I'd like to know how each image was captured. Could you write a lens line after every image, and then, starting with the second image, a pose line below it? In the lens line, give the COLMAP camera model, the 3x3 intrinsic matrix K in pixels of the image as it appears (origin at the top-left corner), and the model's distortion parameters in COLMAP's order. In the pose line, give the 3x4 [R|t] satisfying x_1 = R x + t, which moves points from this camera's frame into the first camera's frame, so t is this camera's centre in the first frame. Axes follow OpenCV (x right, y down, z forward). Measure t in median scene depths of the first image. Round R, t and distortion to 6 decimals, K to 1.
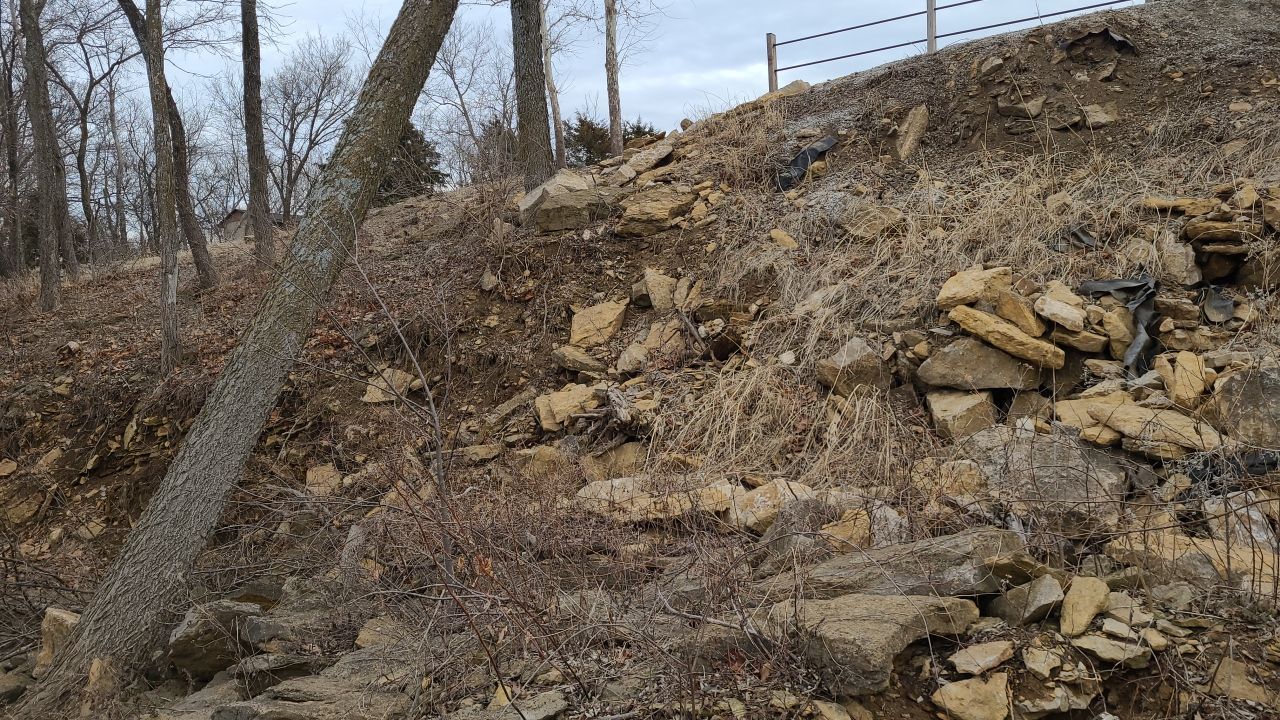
lens RADIAL K [[955.8, 0, 643.8], [0, 955.8, 351.8], [0, 0, 1]] dist [0.068493, -0.059928]
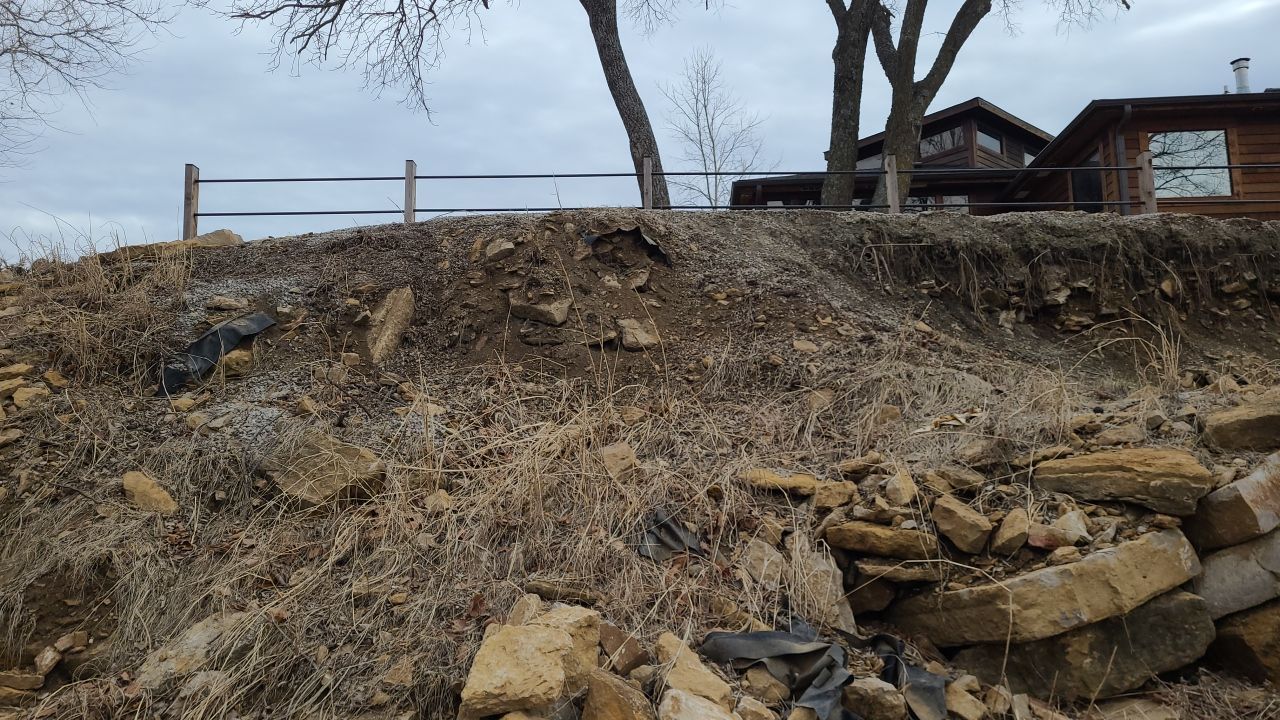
lens RADIAL K [[955.8, 0, 643.8], [0, 955.8, 351.8], [0, 0, 1]] dist [0.068493, -0.059928]
pose [[0.844916, 0.103741, 0.524742, 0.079975], [-0.003215, 0.981980, -0.188959, -0.085226], [-0.534889, 0.157967, 0.830024, 0.364536]]
